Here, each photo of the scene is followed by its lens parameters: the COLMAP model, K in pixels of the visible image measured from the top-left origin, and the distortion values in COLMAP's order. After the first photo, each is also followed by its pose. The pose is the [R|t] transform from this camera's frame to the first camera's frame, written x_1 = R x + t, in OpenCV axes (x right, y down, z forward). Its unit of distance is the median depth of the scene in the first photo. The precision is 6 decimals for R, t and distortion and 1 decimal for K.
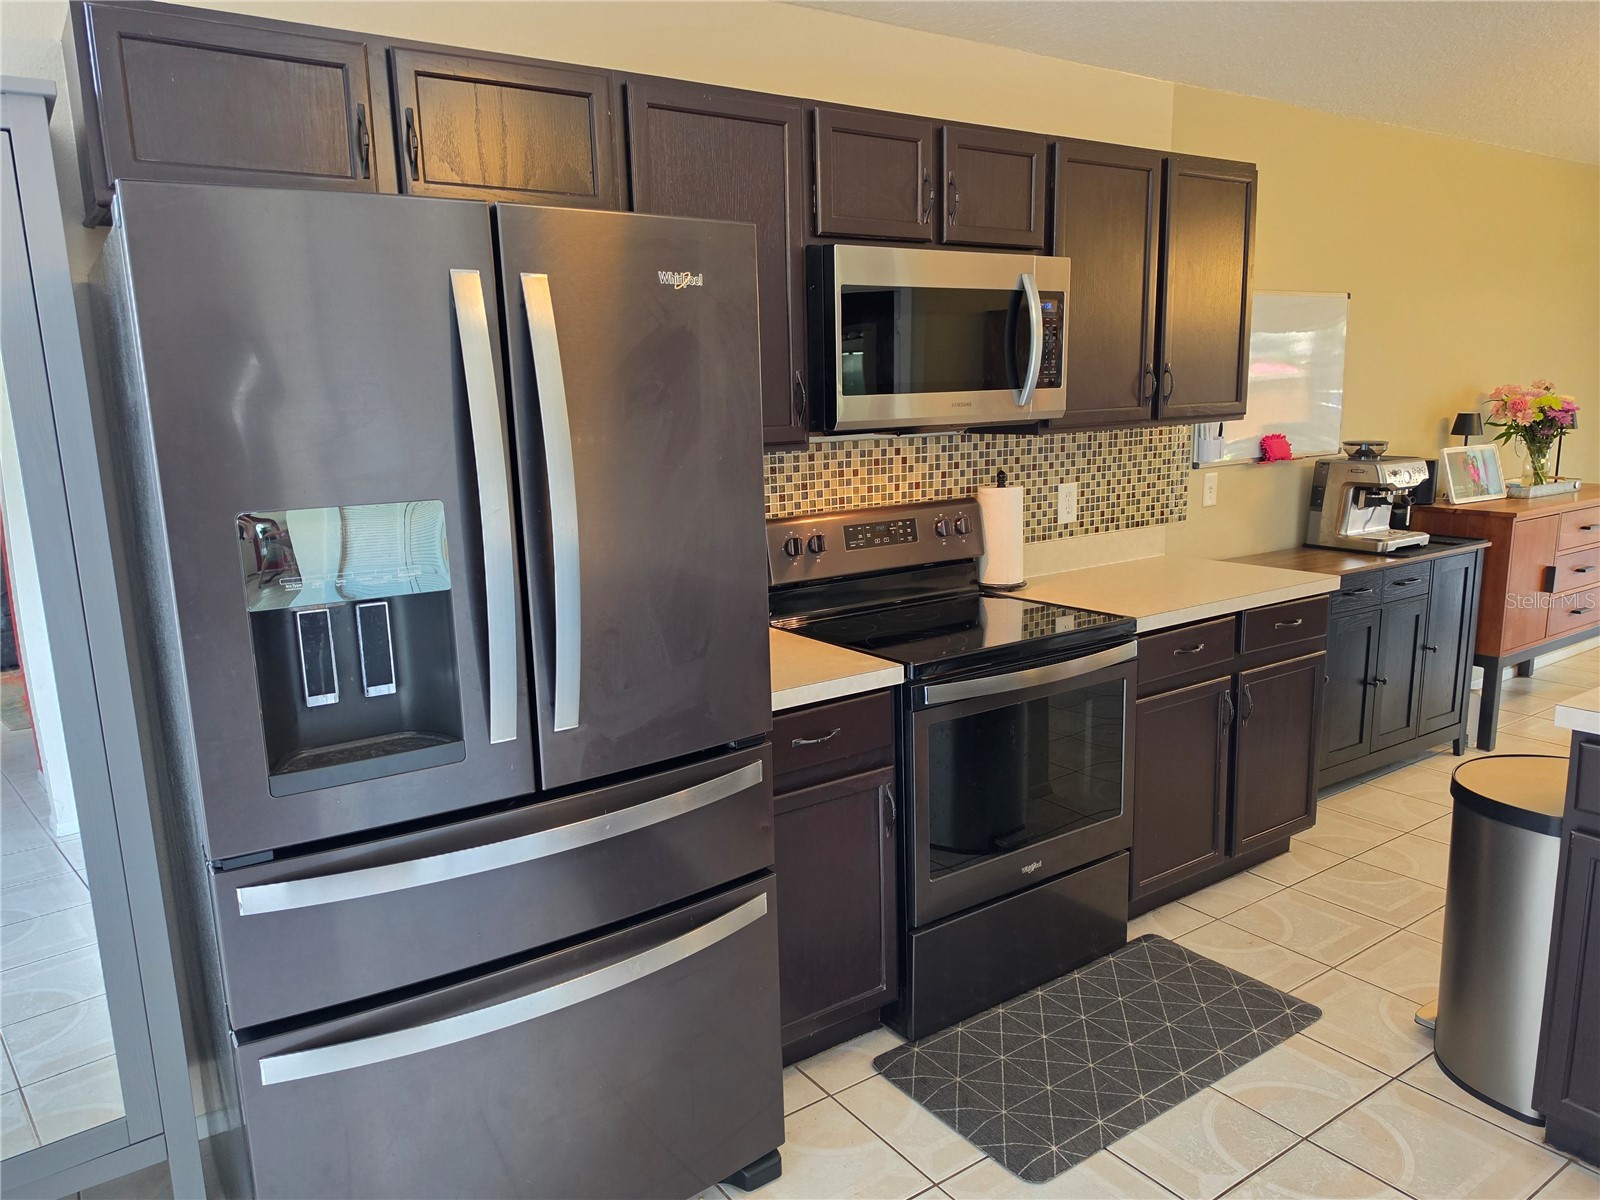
lens RADIAL K [[1144.7, 0, 822.5], [0, 1144.7, 608.4], [0, 0, 1]] dist [0.017898, -0.003622]
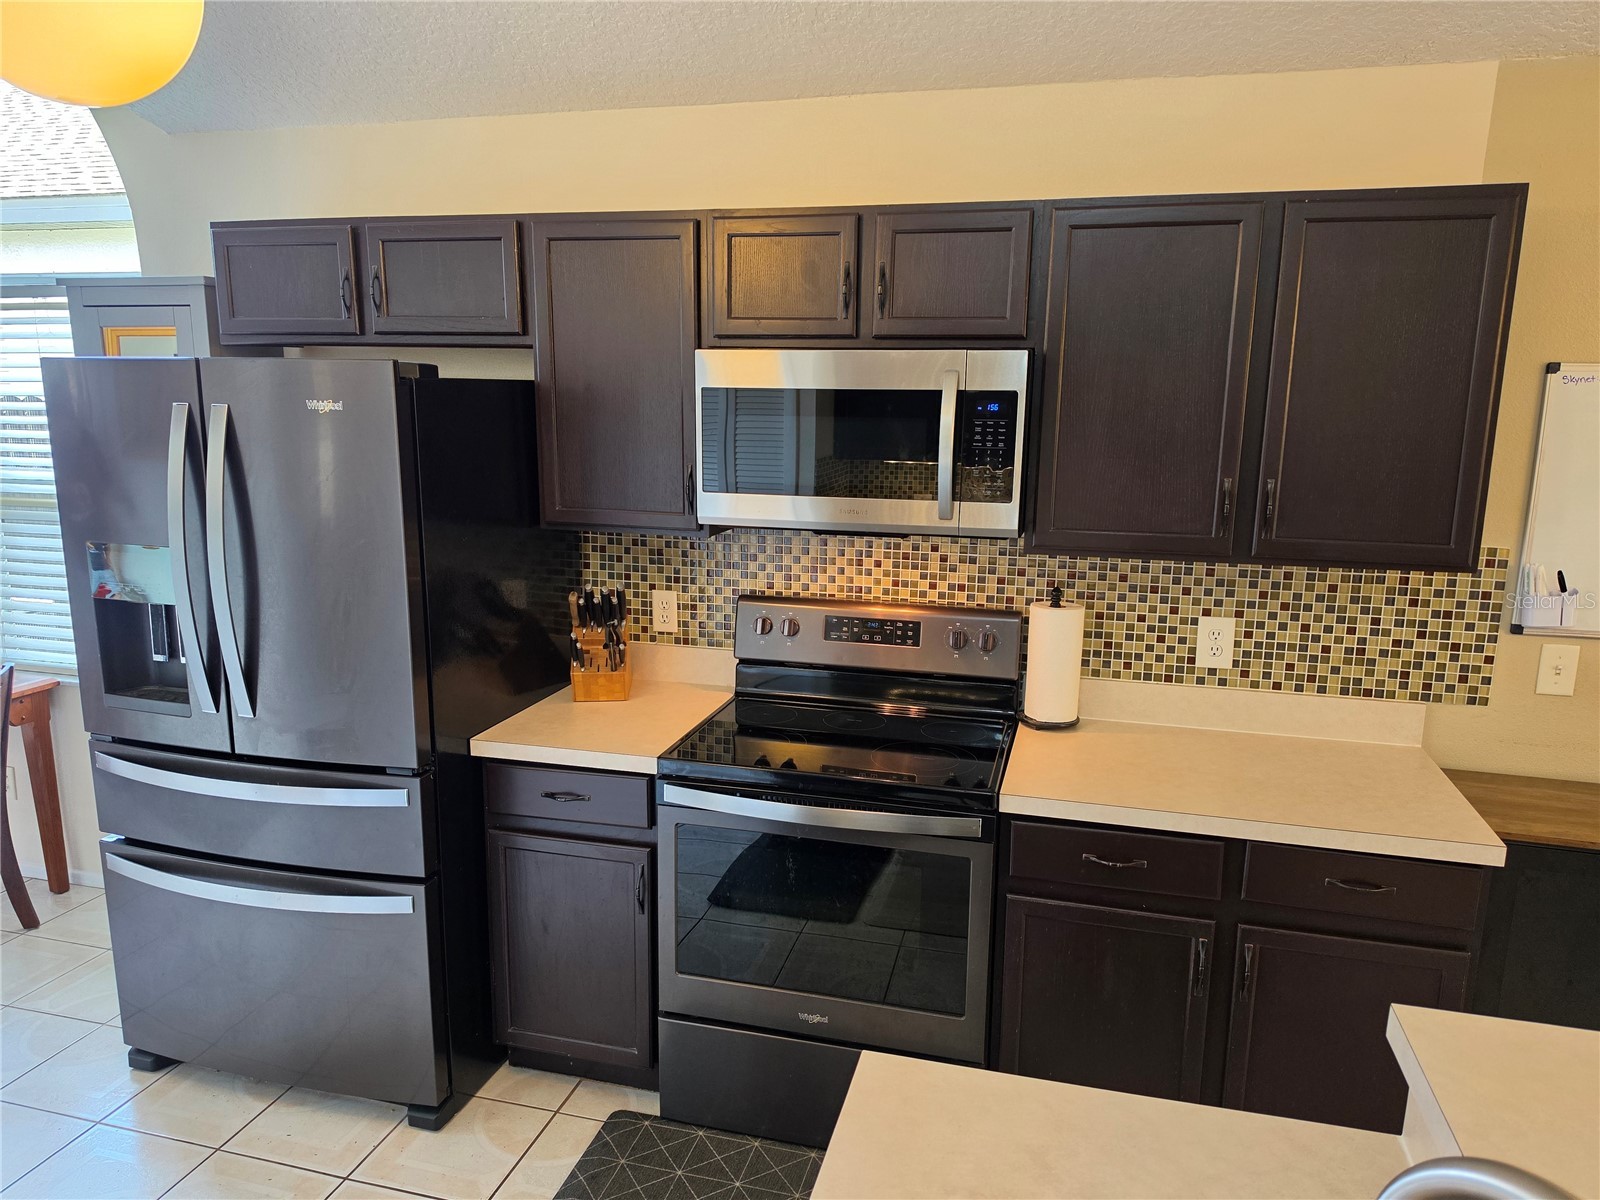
lens RADIAL K [[1144.7, 0, 822.5], [0, 1144.7, 608.4], [0, 0, 1]] dist [0.017898, -0.003622]
pose [[0.631798, 0.185375, -0.752641, 0.695369], [-0.176736, 0.979857, 0.092978, -0.155183], [0.754716, 0.074276, 0.651834, 0.324644]]
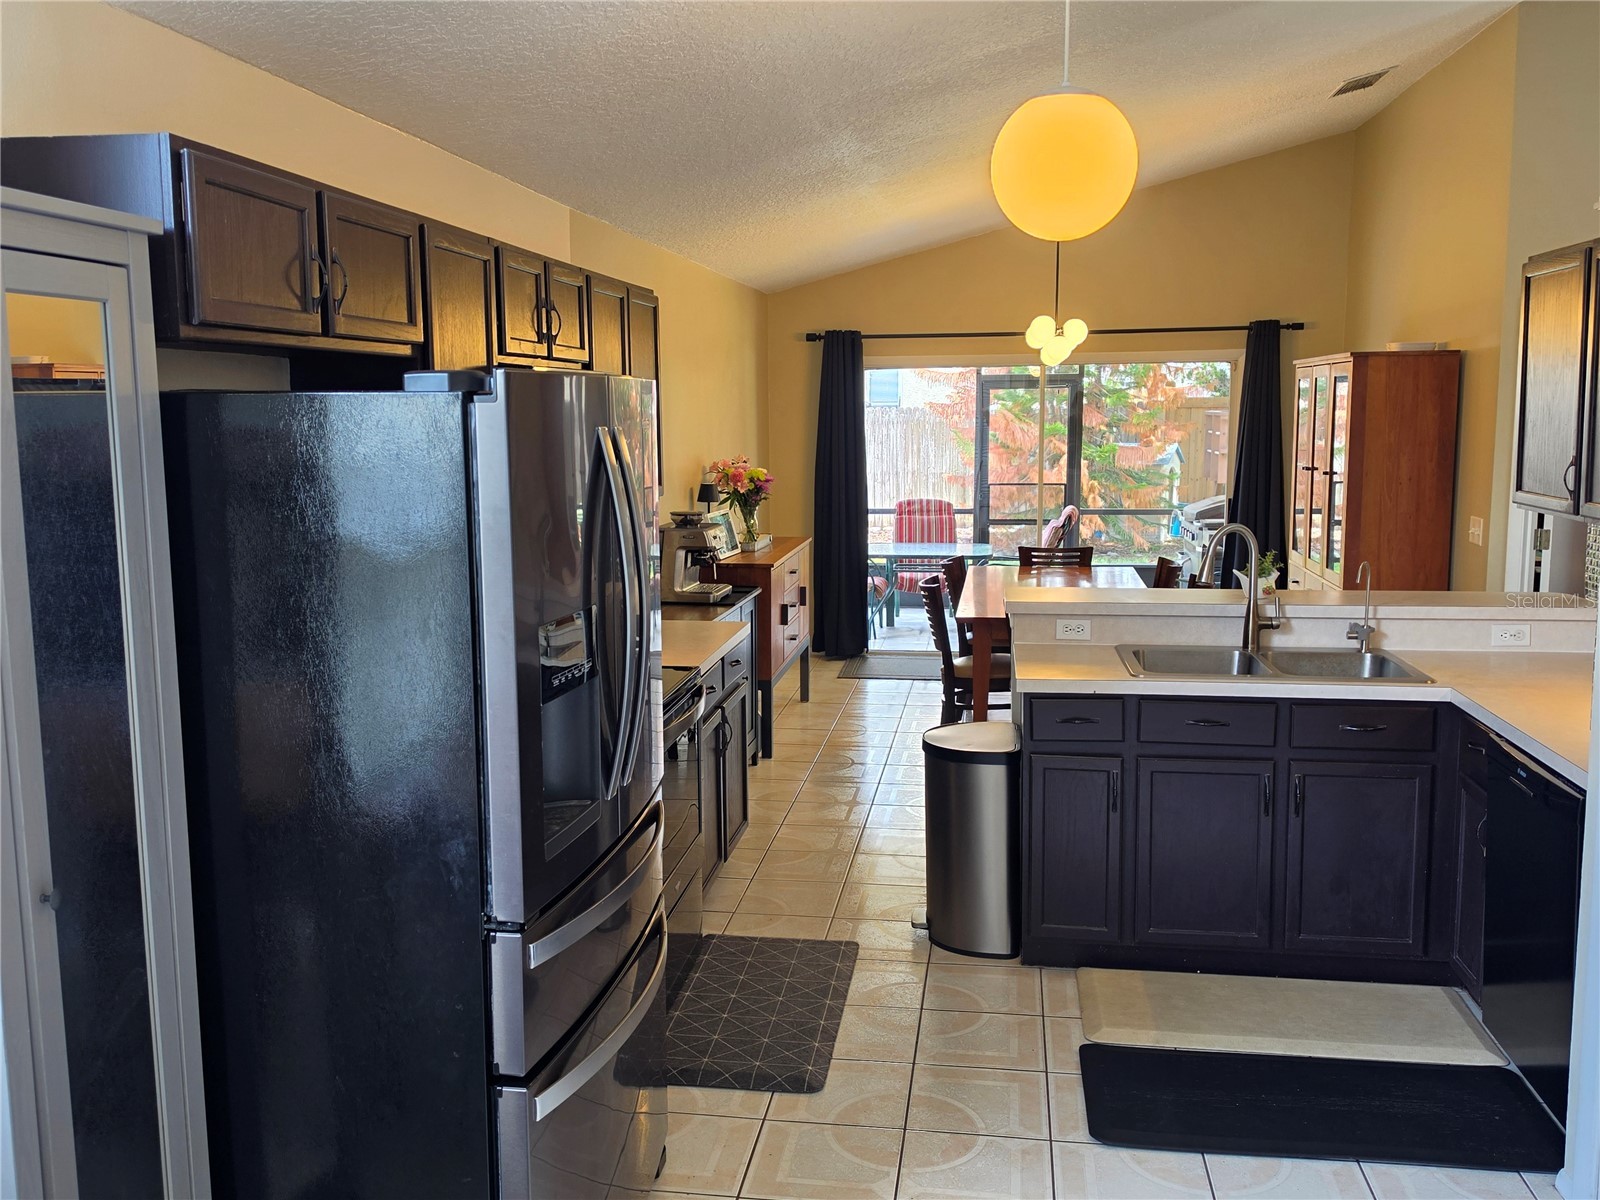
lens RADIAL K [[1421.1, 0, 807.7], [0, 1421.1, 588.8], [0, 0, 1]] dist [0.110611, -0.185910]
pose [[0.675691, -0.064189, 0.734385, -0.581656], [0.110209, 0.993802, -0.014538, -0.032625], [-0.728900, 0.090759, 0.678578, -0.098308]]
